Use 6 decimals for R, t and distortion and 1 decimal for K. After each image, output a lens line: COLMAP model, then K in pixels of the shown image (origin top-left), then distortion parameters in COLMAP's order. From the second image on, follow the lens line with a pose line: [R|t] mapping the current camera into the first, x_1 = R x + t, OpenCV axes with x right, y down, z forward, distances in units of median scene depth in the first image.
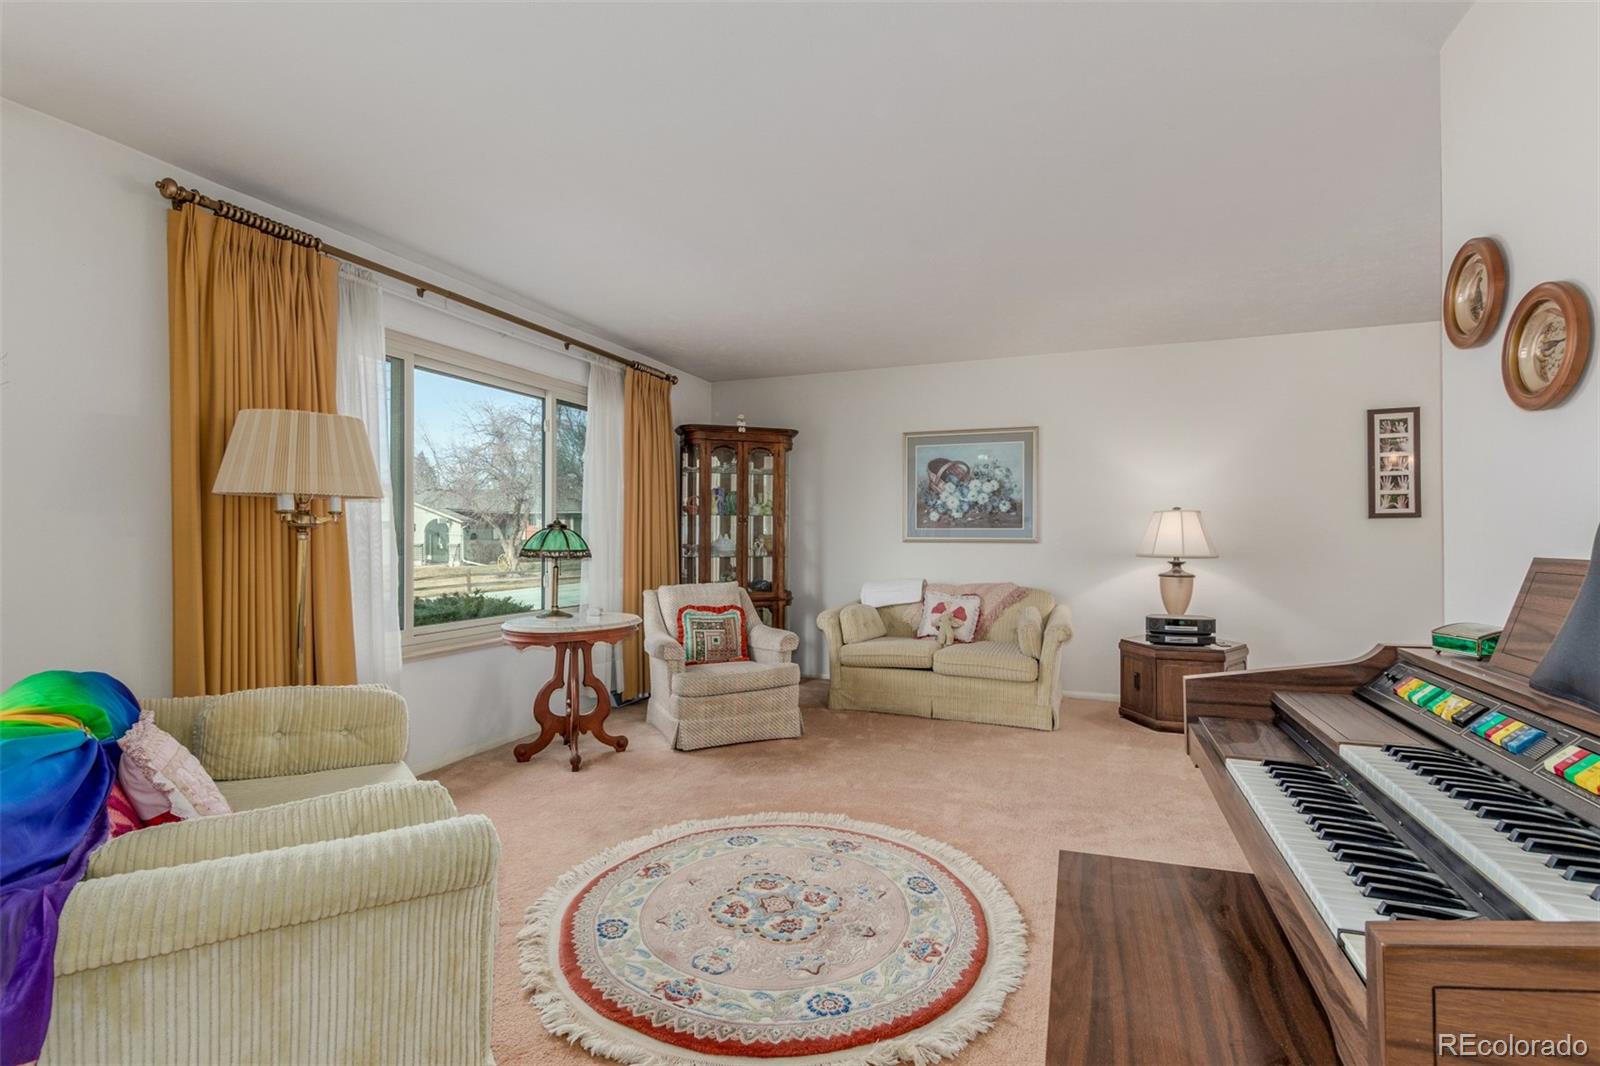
lens RADIAL K [[738.7, 0, 795.6], [0, 738.7, 535.2], [0, 0, 1]] dist [0.010614, -0.003314]
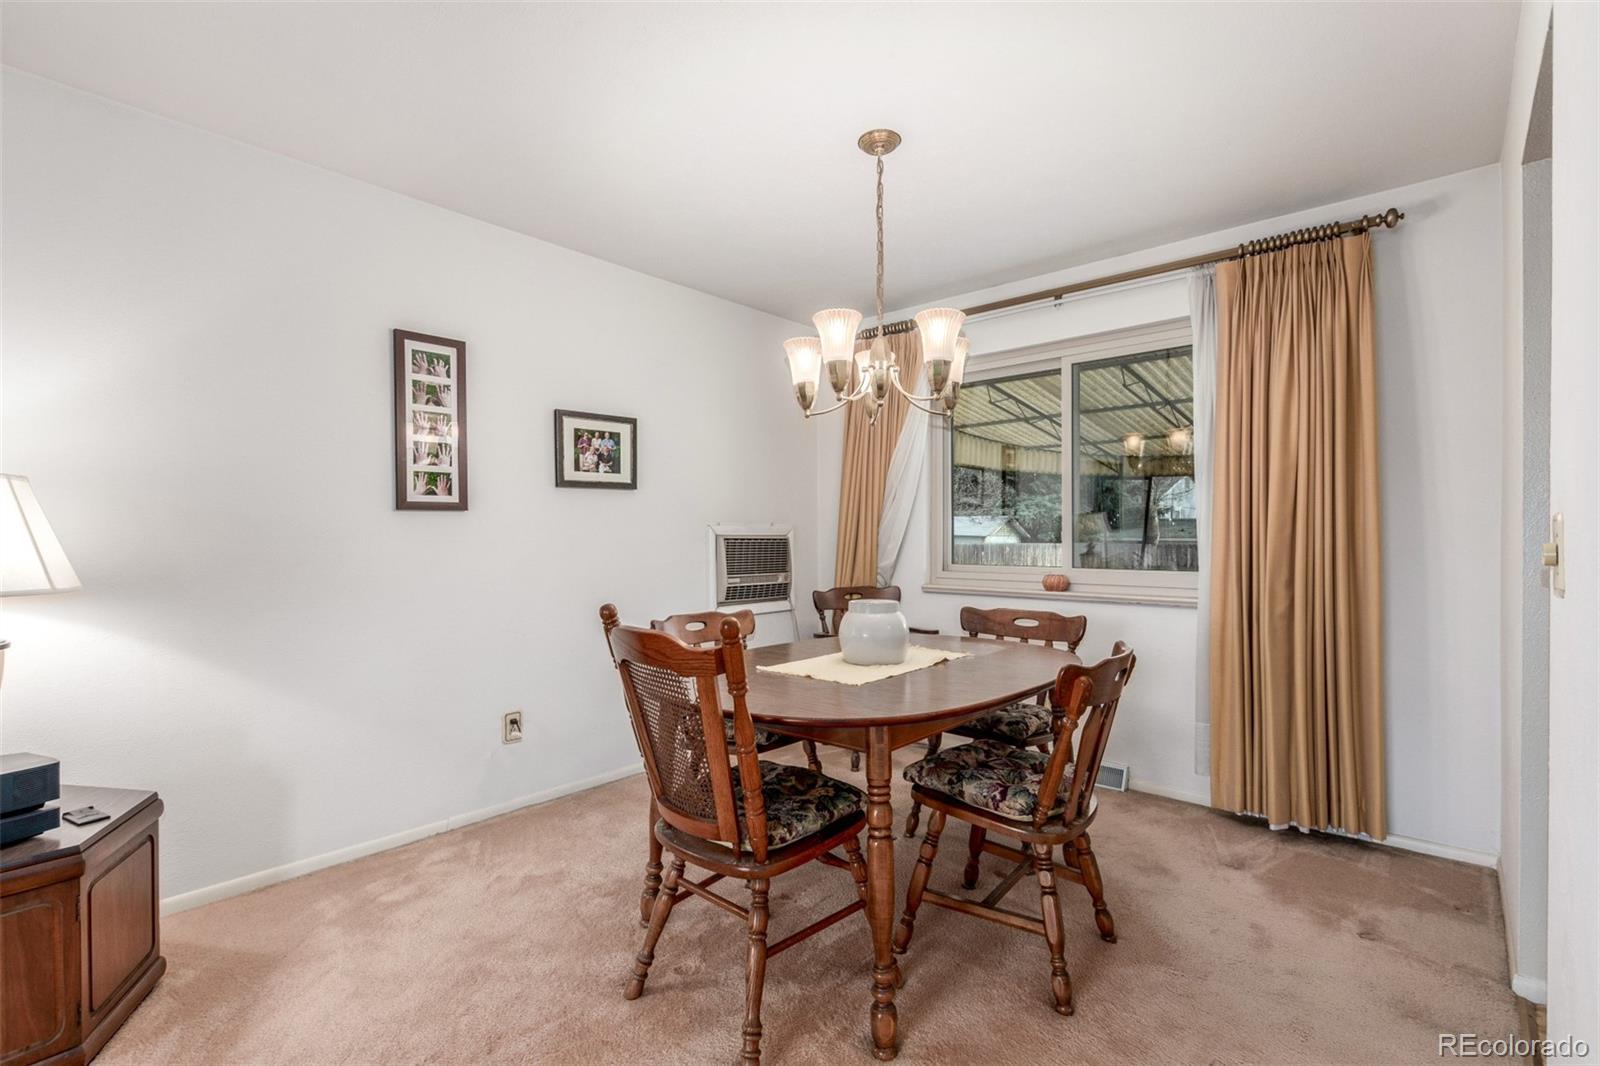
lens RADIAL K [[738.7, 0, 804.0], [0, 738.7, 534.1], [0, 0, 1]] dist [0.010614, -0.003314]
pose [[0.341893, 0.000289, 0.939739, 0.298491], [0.002446, 0.999996, -0.001198, -0.001171], [-0.939736, 0.002708, 0.341891, 0.451776]]
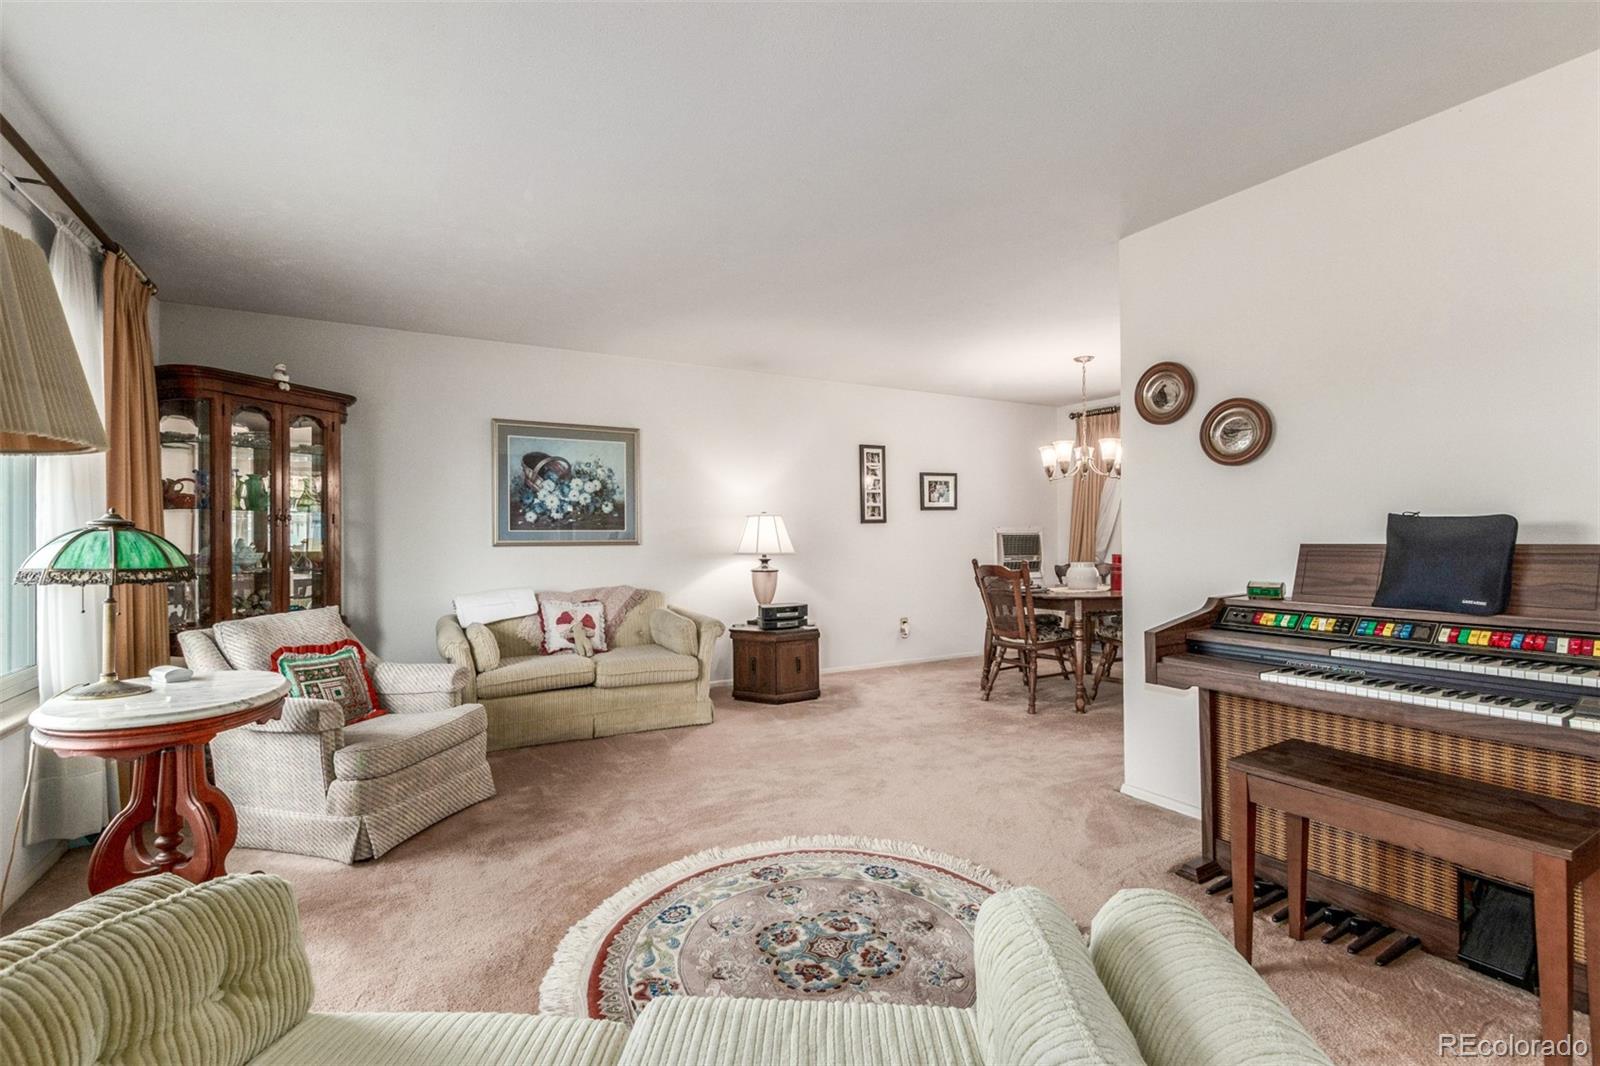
lens RADIAL K [[738.7, 0, 801.3], [0, 738.7, 534.9], [0, 0, 1]] dist [0.010614, -0.003314]
pose [[0.621292, -0.003931, 0.783569, -0.349824], [0.009116, 0.999956, -0.002211, 0.001146], [-0.783526, 0.008517, 0.621300, 0.218808]]
